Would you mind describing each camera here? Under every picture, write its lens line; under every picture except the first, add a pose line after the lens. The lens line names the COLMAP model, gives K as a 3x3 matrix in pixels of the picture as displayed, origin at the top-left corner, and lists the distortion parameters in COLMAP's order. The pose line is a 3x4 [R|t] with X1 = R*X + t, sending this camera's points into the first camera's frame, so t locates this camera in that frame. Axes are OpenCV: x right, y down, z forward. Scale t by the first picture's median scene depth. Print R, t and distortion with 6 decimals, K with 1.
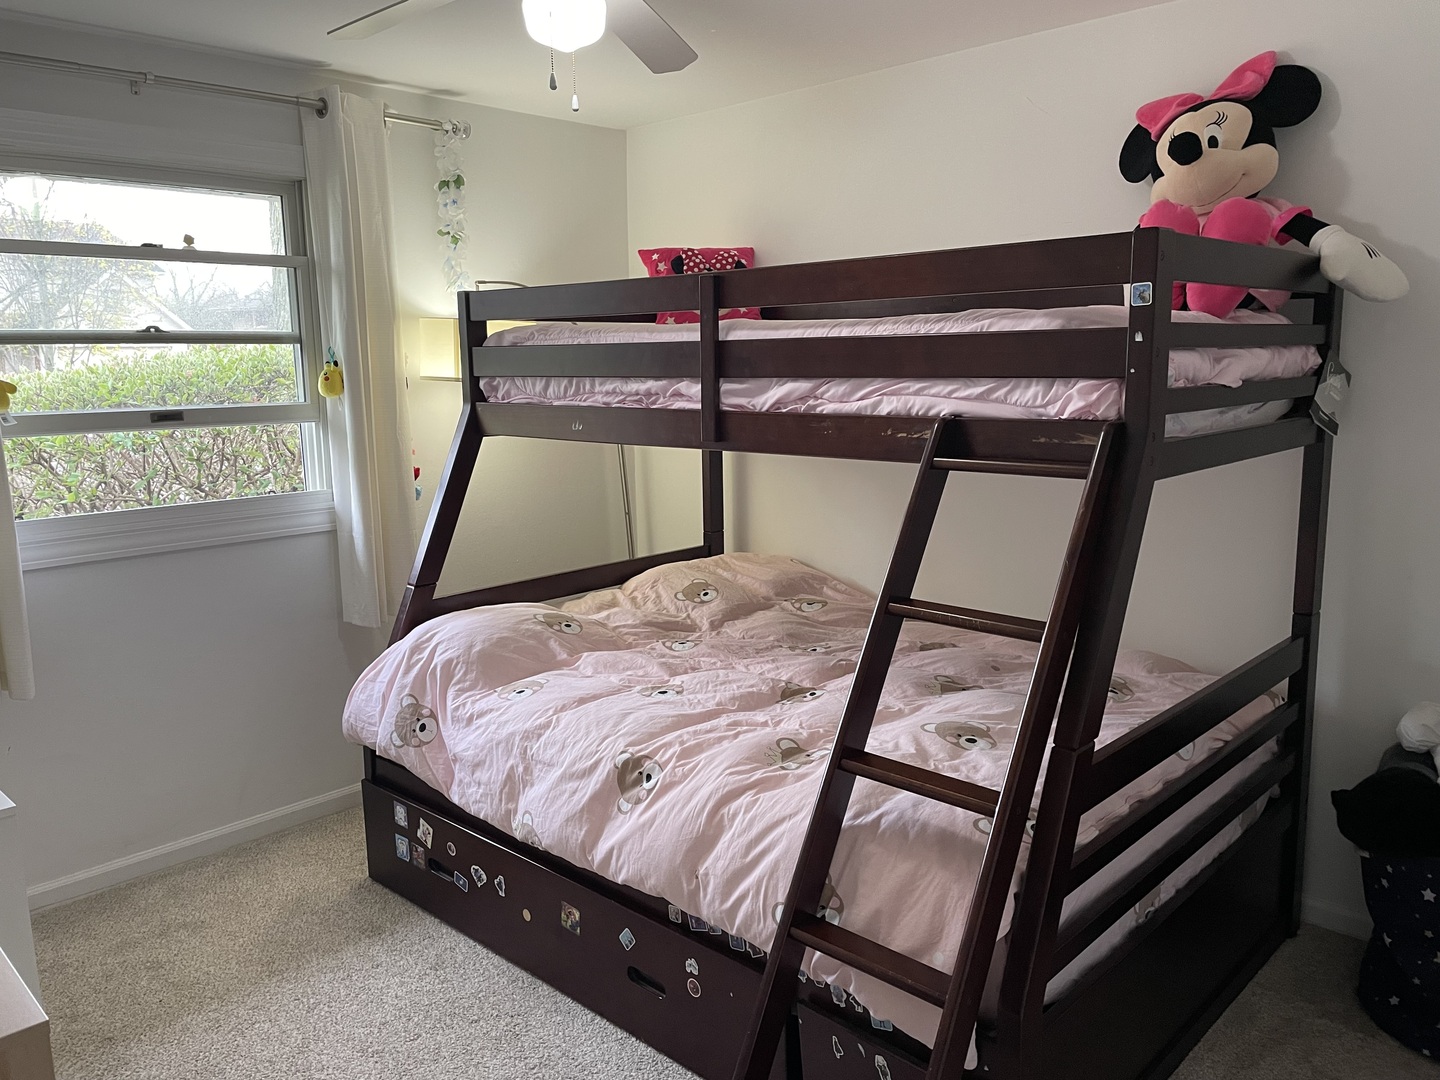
lens RADIAL K [[1092.7, 0, 719.1], [0, 1092.7, 508.7], [0, 0, 1]] dist [0.044847, -0.027832]
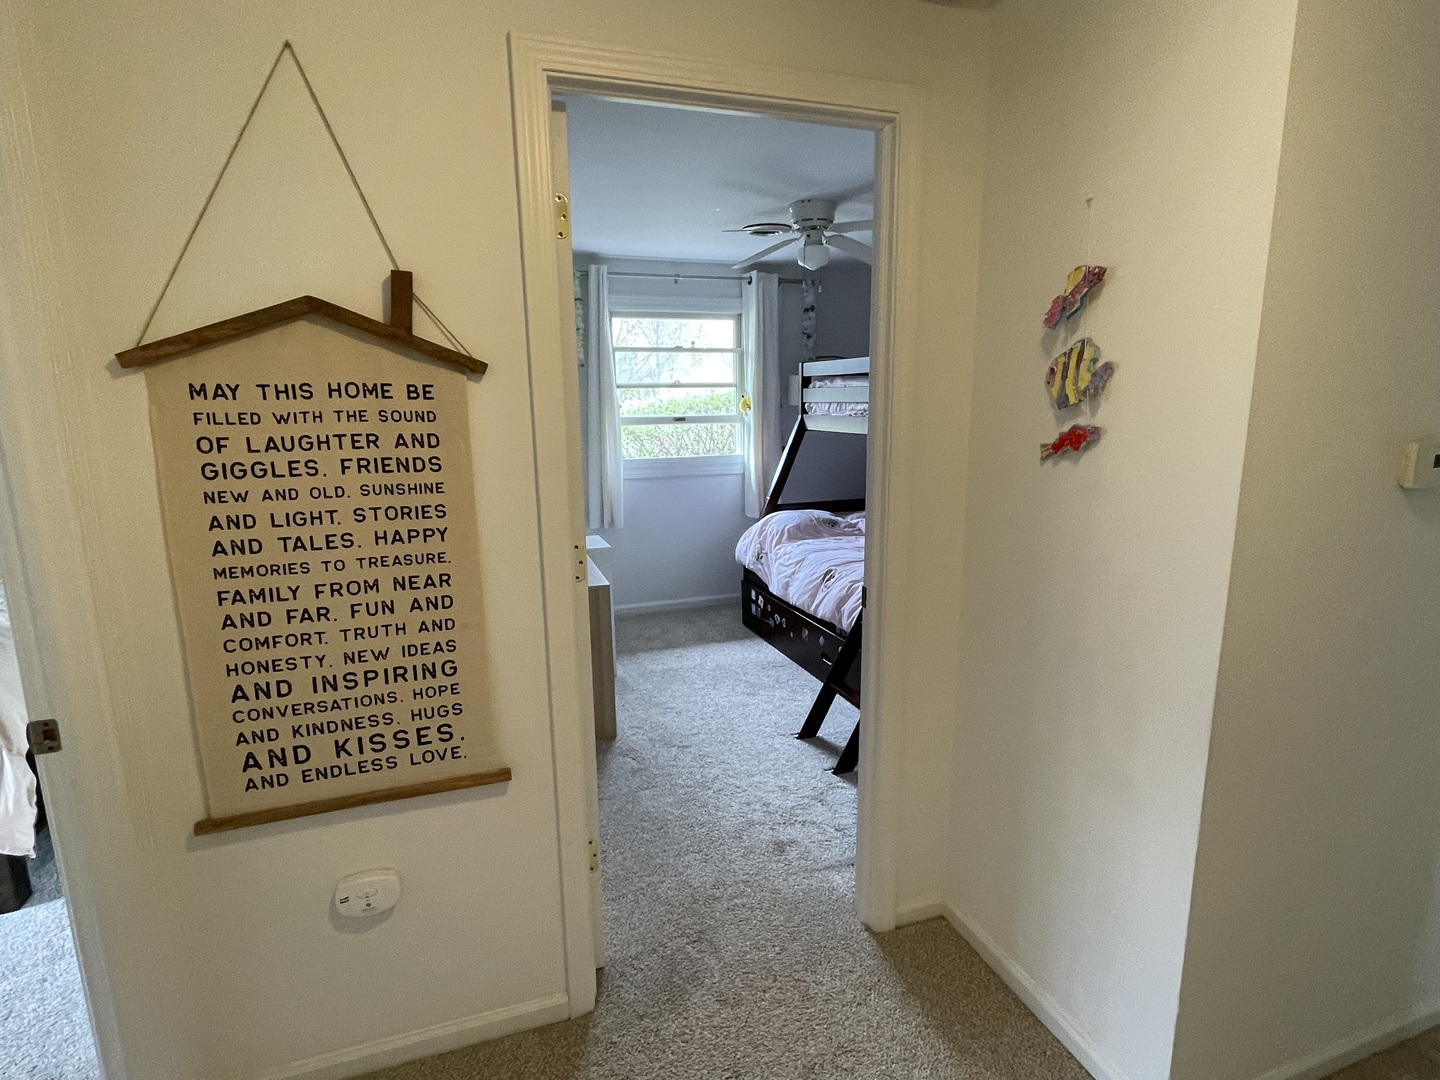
lens RADIAL K [[757.1, 0, 720.6], [0, 757.1, 536.1], [0, 0, 1]] dist [-0.003504, -0.000399]
pose [[0.898223, 0.098726, -0.428309, 0.322731], [-0.068751, 0.994011, 0.084941, 0.023223], [0.434130, -0.046849, 0.899631, -0.468634]]
